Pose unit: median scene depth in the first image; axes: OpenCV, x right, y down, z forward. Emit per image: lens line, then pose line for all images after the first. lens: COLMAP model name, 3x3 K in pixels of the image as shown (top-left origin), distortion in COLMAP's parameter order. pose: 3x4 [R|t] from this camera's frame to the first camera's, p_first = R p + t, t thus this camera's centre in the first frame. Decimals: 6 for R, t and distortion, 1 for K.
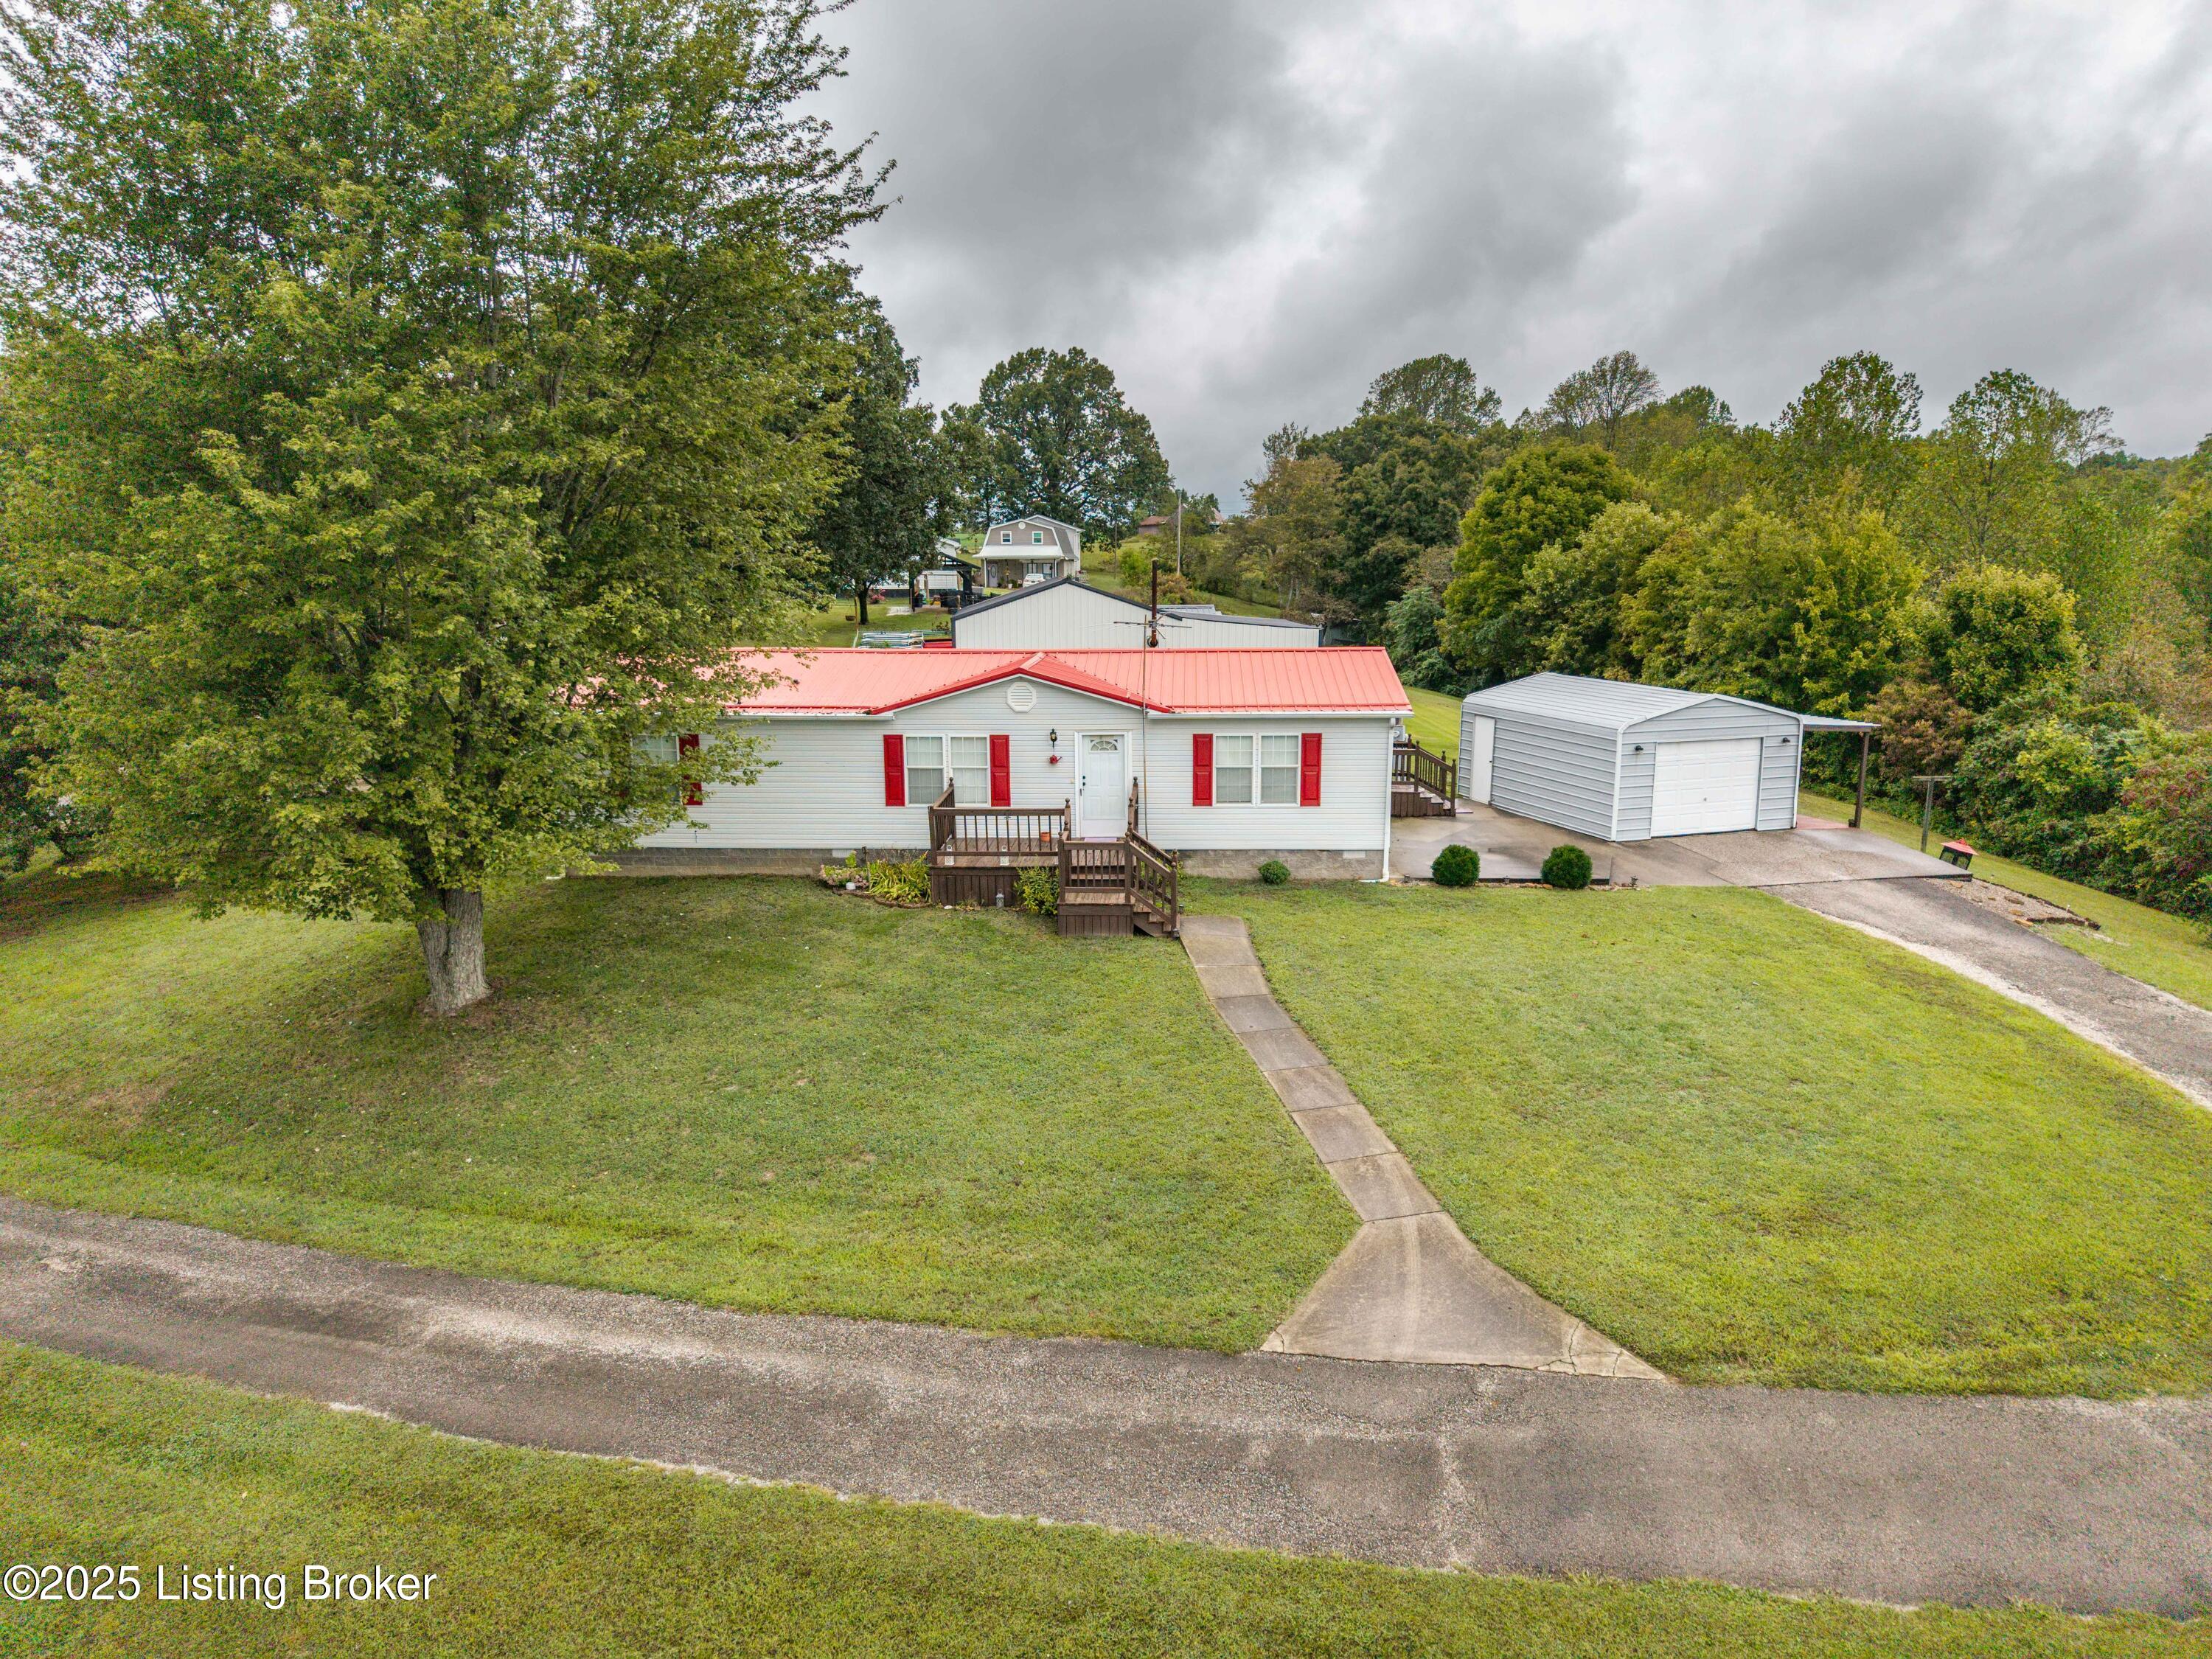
lens RADIAL K [[1491.3, 0, 1114.3], [0, 1491.3, 895.3], [0, 0, 1]] dist [0.022227, -0.004393]
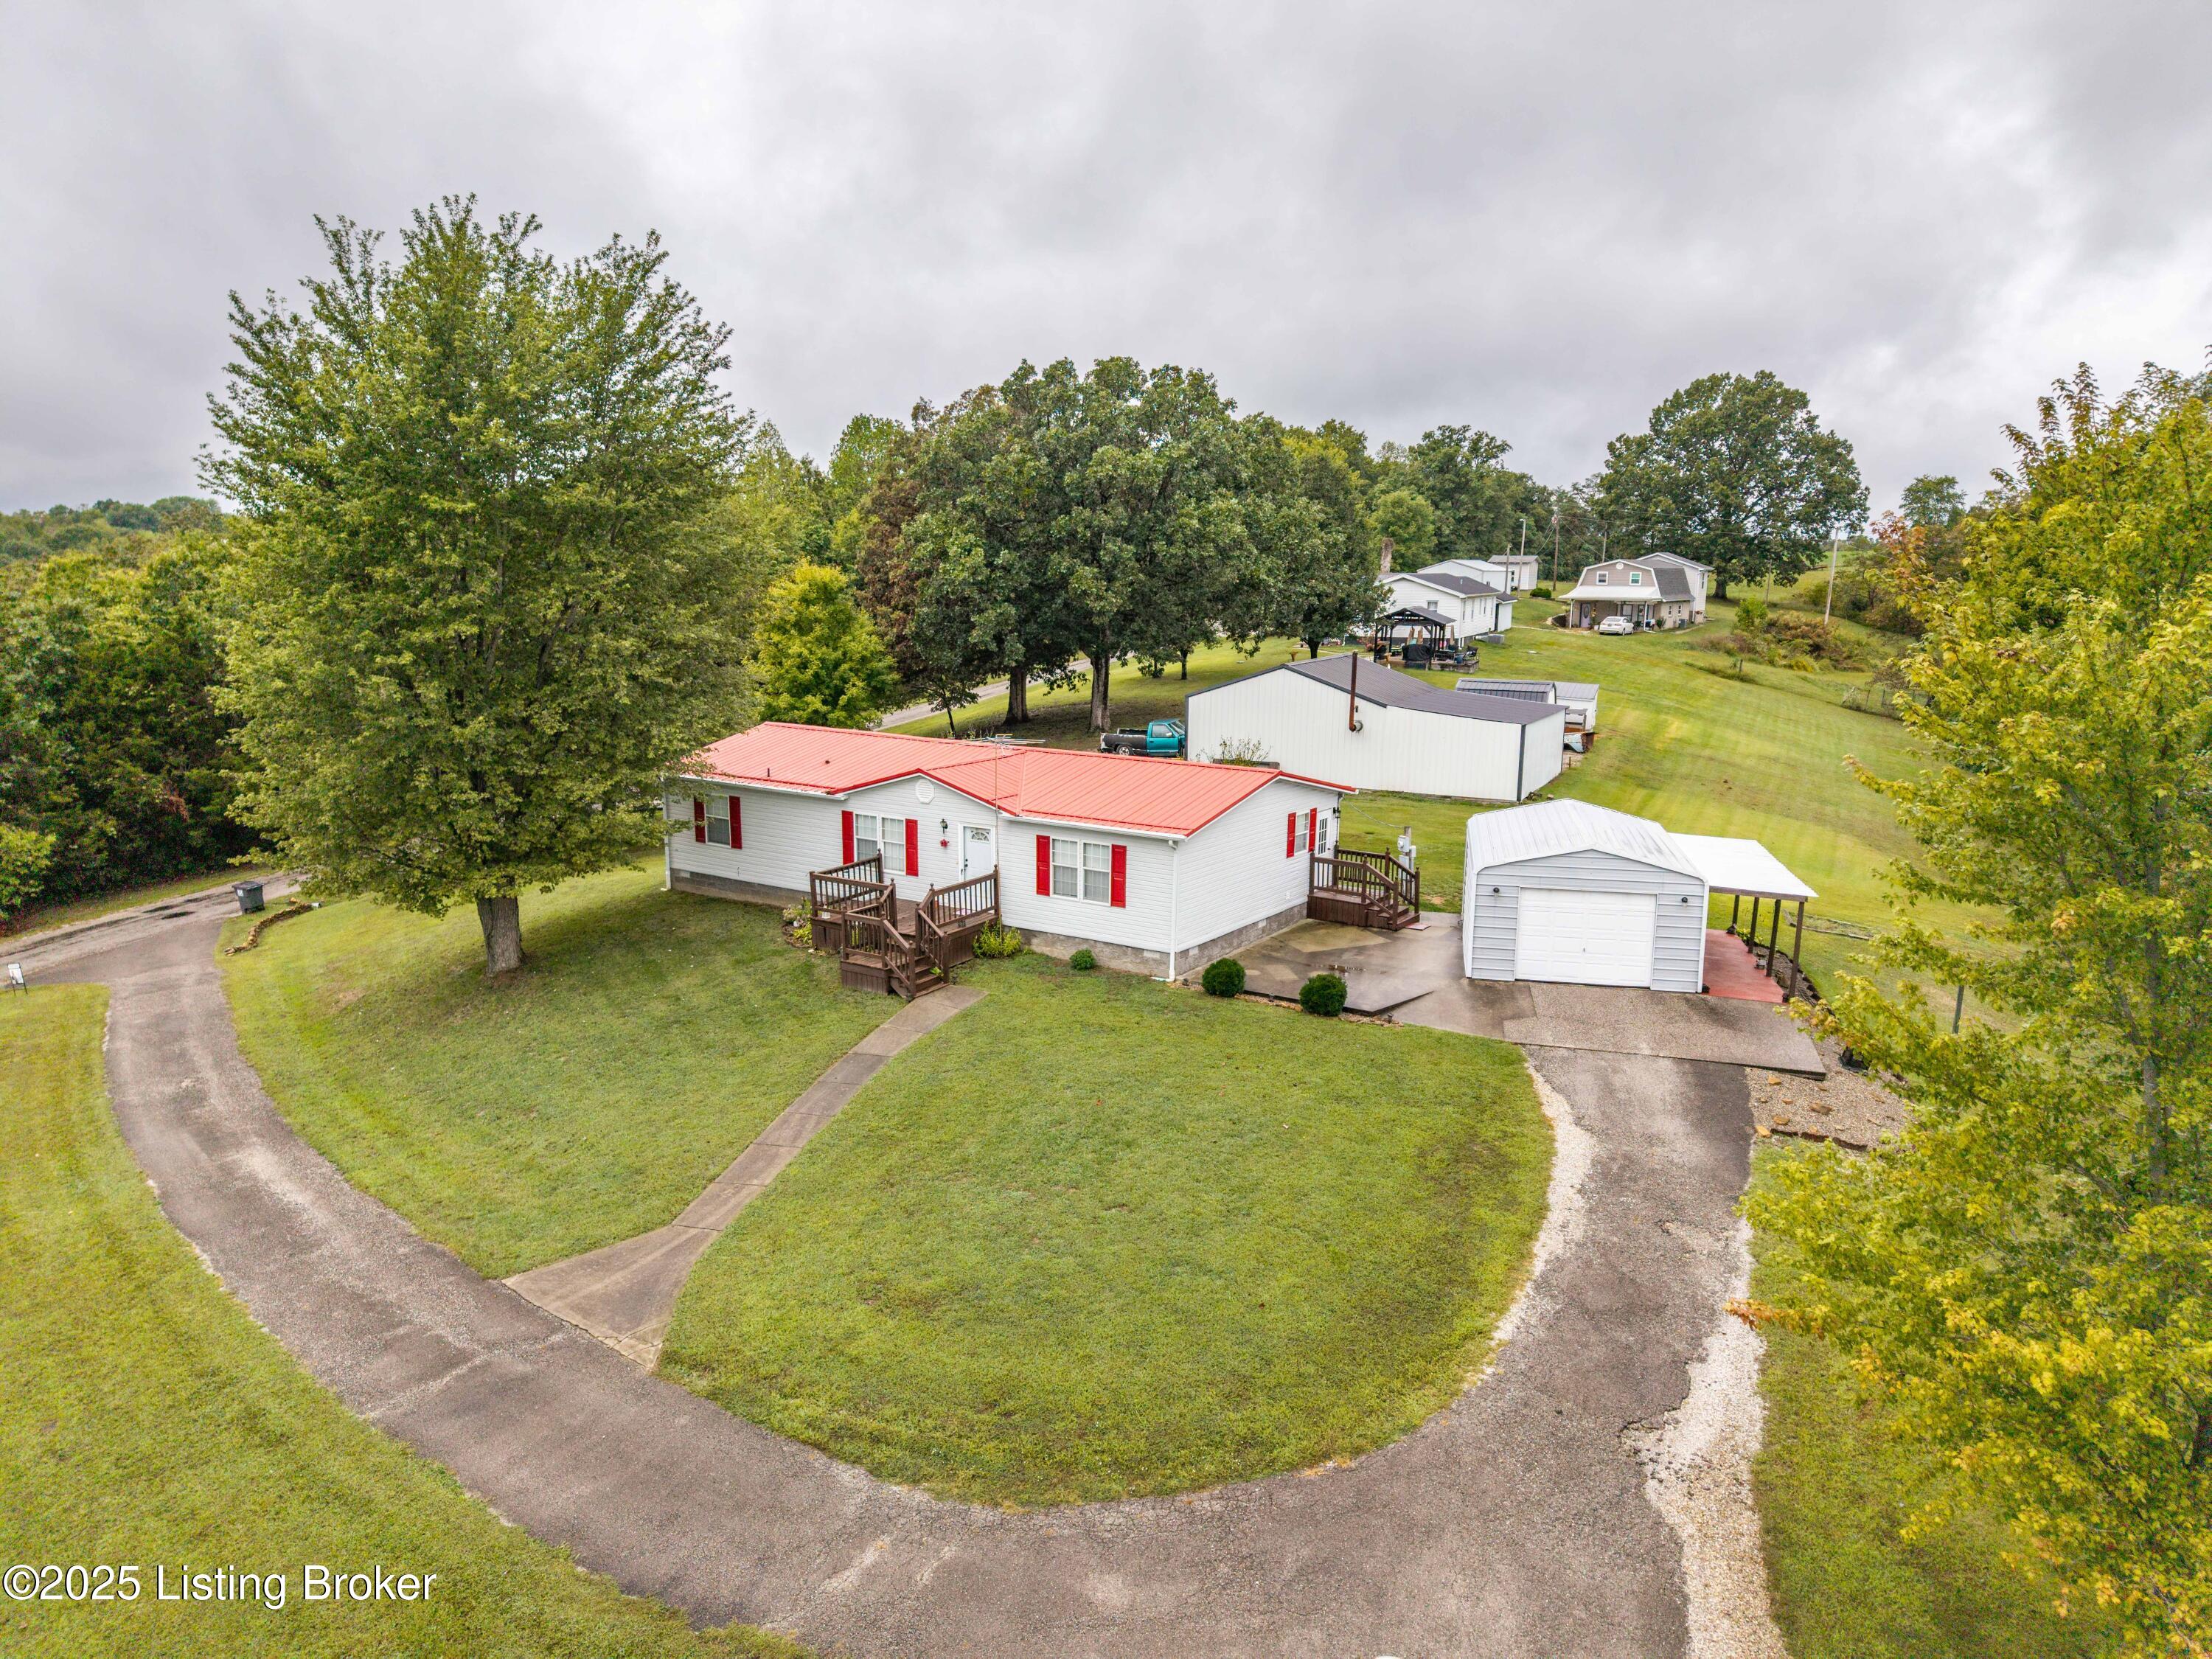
lens RADIAL K [[1501.4, 0, 1106.0], [0, 1501.4, 829.5], [0, 0, 1]] dist [0.029285, -0.029004]
pose [[0.862093, 0.102362, -0.496304, 0.694908], [-0.125334, 0.992028, -0.013104, -0.103074], [0.491007, 0.073501, 0.868050, -0.017657]]
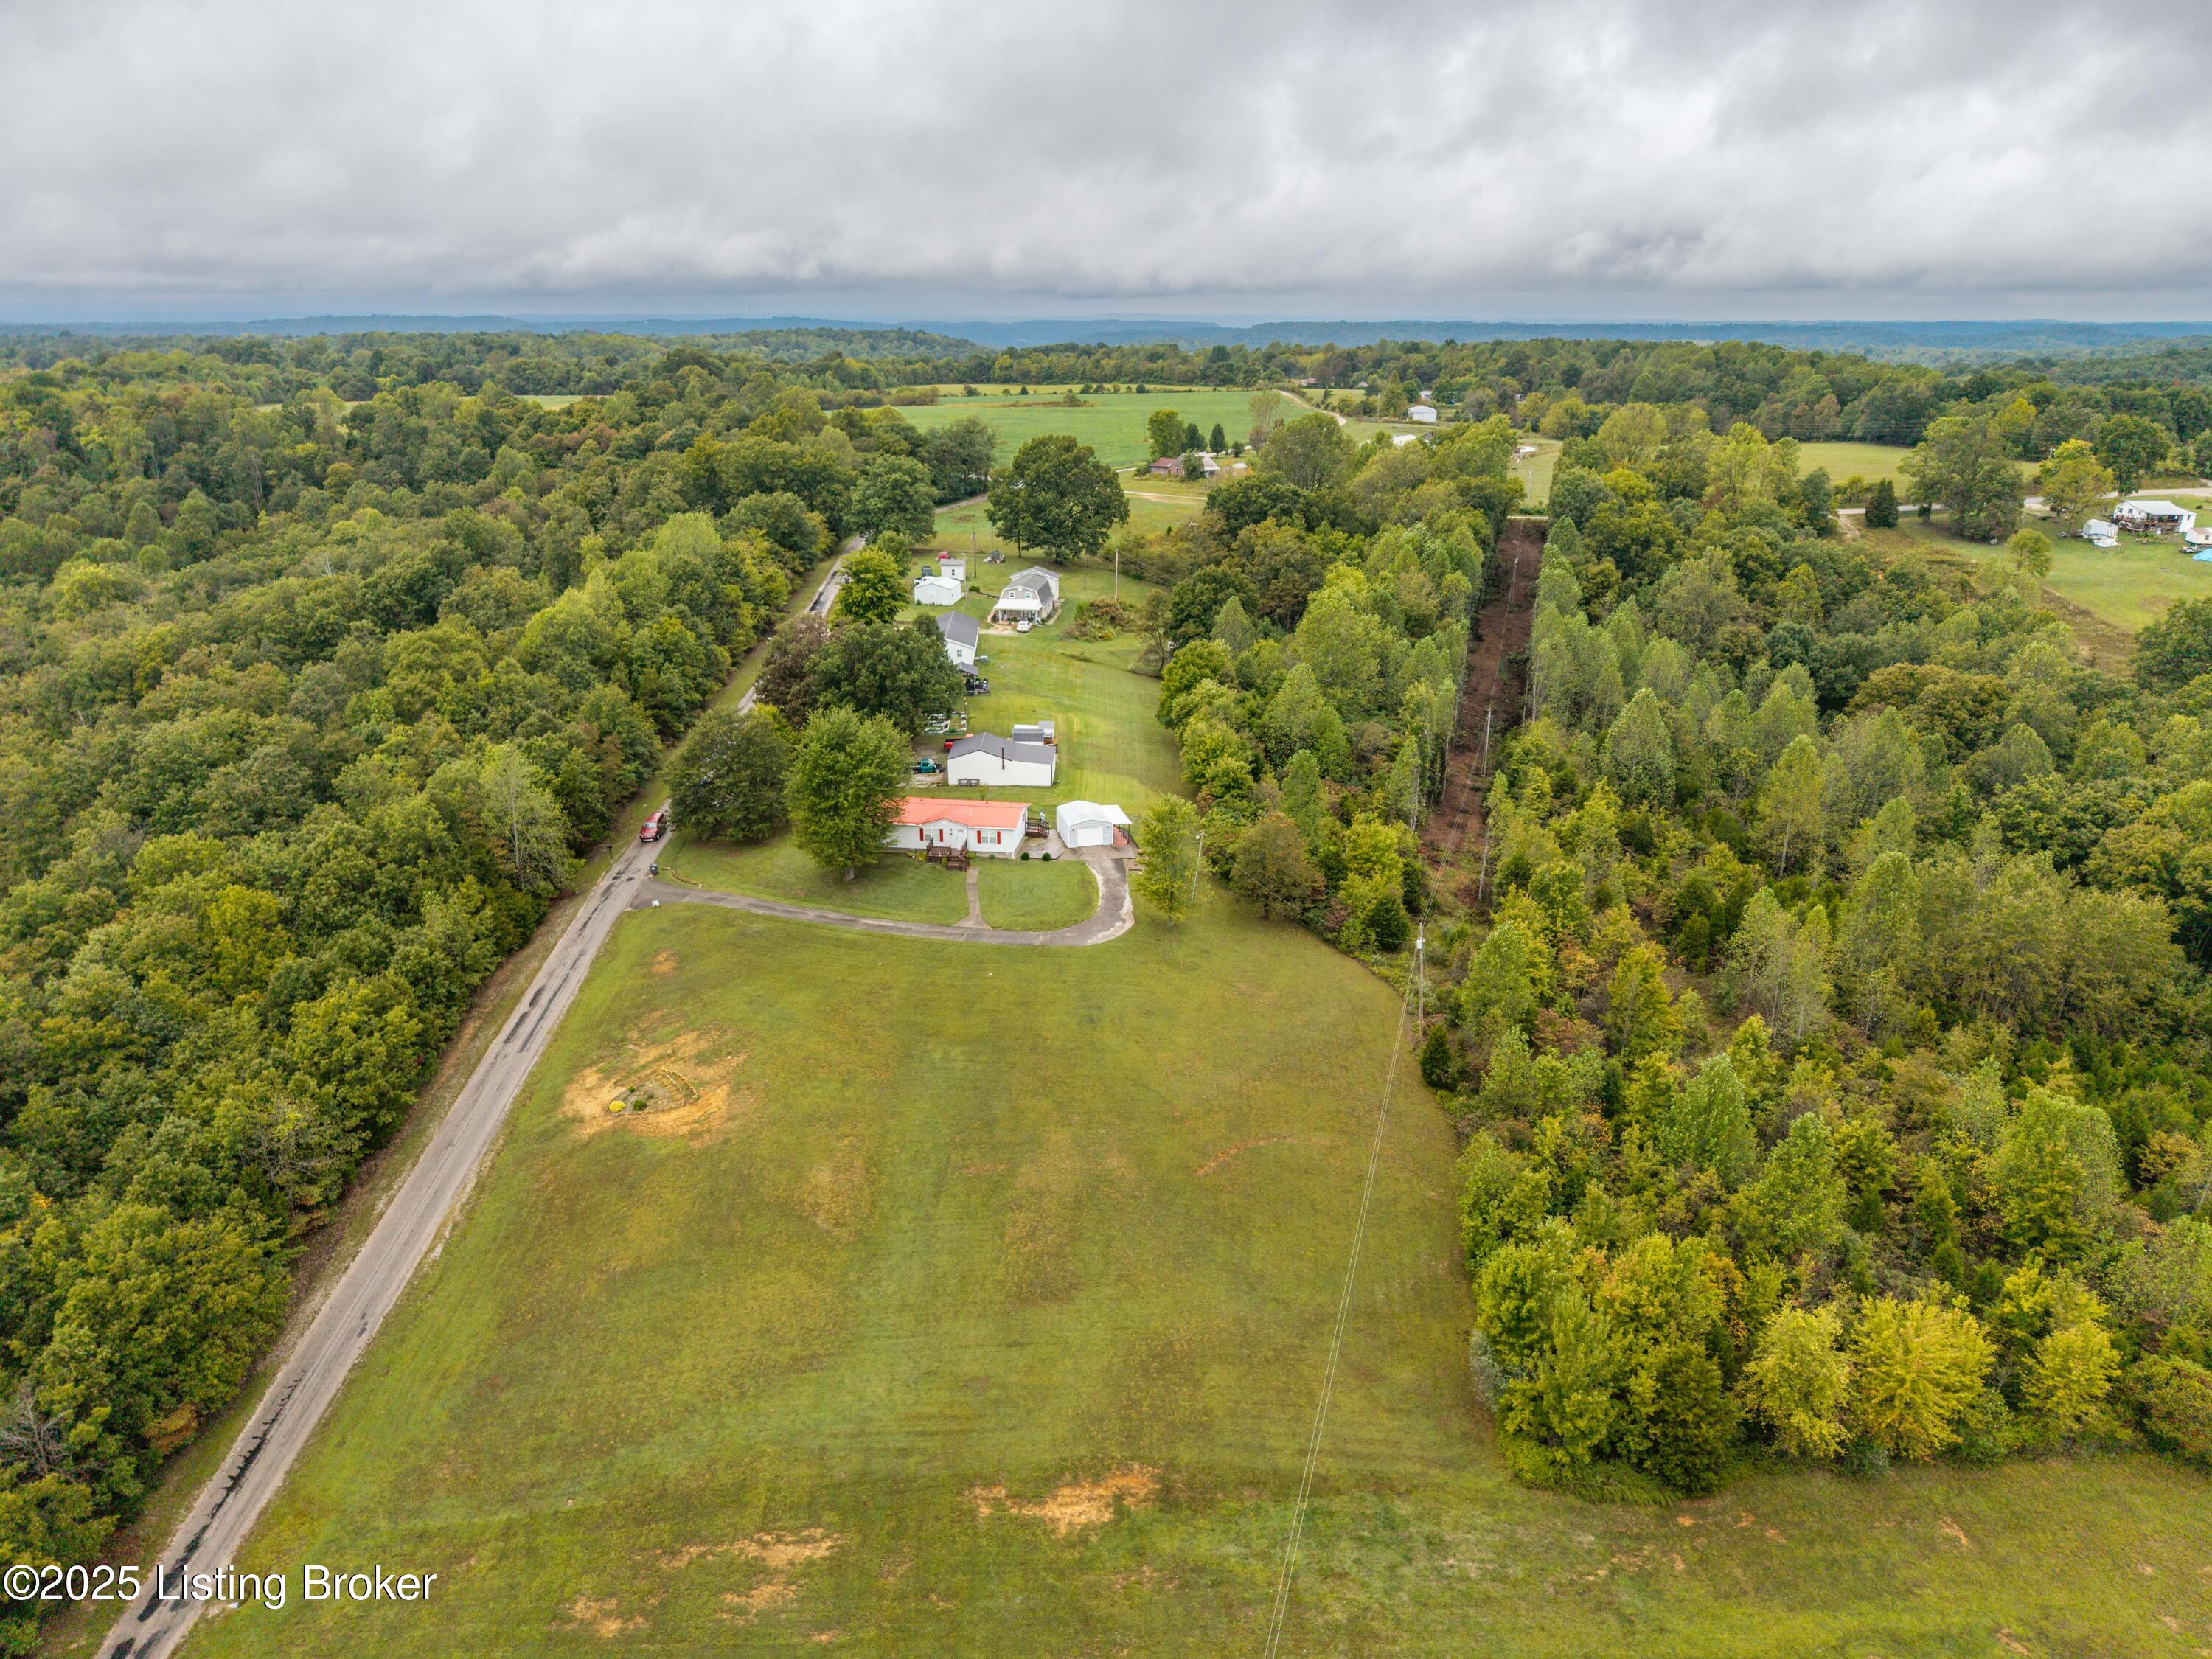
lens RADIAL K [[1526.3, 0, 1106.0], [0, 1526.3, 829.5], [0, 0, 1]] dist [0.018883, -0.010682]
pose [[0.996377, 0.027969, -0.080315, 0.961479], [-0.019834, 0.994754, 0.100356, -0.674271], [0.082701, -0.098399, 0.991705, -4.423465]]
